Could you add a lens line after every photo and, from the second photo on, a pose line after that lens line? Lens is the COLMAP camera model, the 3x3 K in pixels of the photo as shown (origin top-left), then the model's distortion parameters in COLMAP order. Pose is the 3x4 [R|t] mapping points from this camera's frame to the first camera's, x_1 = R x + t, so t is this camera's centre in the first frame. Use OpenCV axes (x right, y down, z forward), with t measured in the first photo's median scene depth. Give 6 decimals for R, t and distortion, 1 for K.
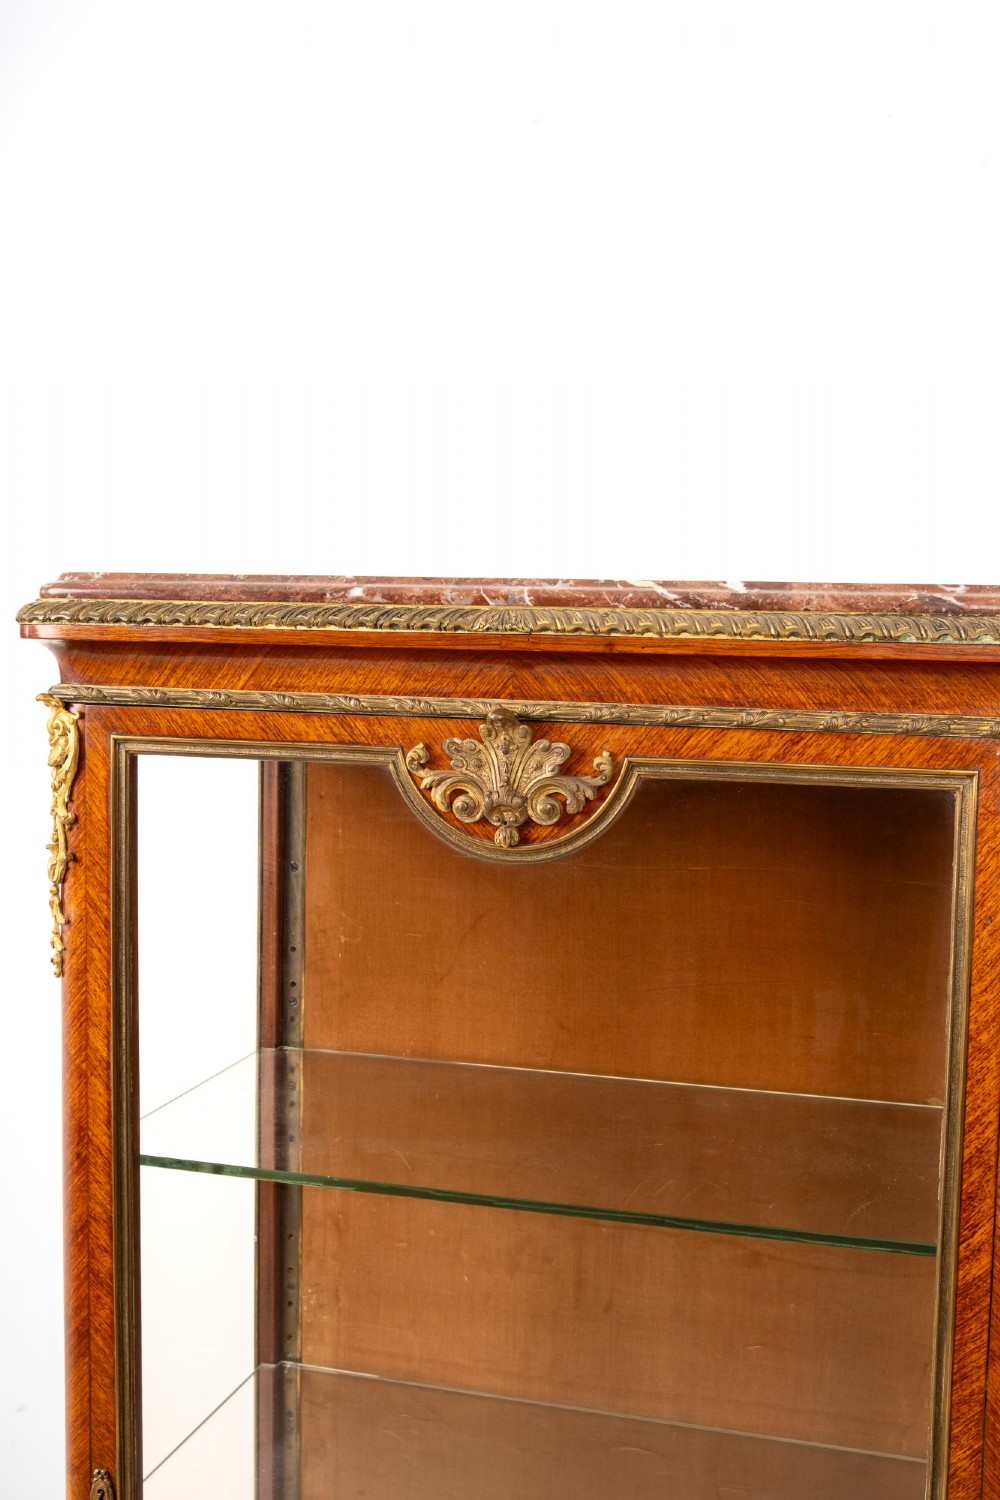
lens RADIAL K [[1683.7, 0, 518.1], [0, 1683.7, 762.6], [0, 0, 1]] dist [-0.021381, 0.000000]
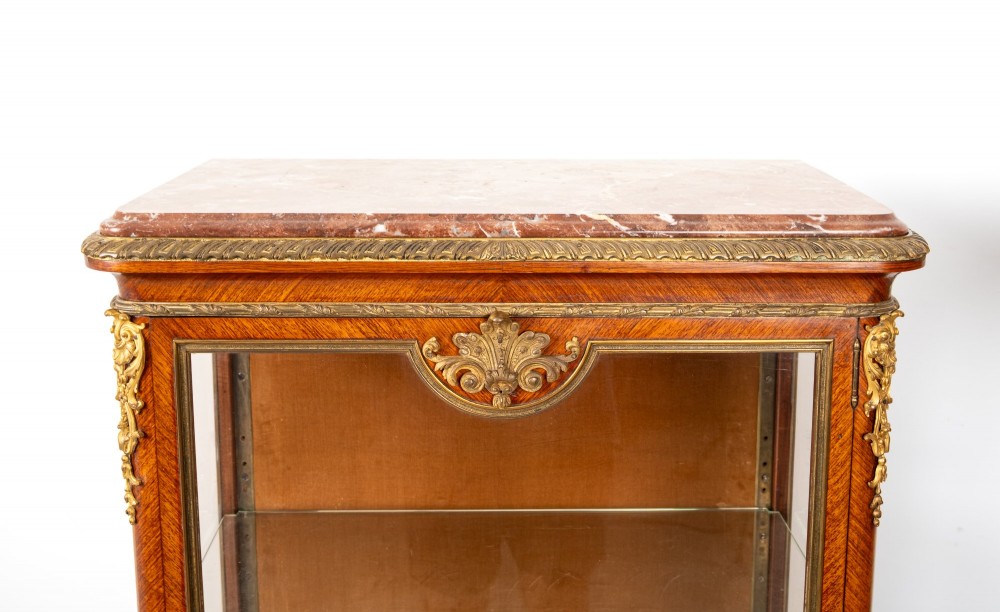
lens RADIAL K [[1257.1, 0, 505.5], [0, 1257.1, 225.9], [0, 0, 1]] dist [-0.025072, 0.000000]
pose [[0.958858, -0.068651, 0.275460, -0.267049], [0.042313, 0.994042, 0.100452, -0.193882], [-0.280714, -0.084664, 0.956050, 0.034383]]
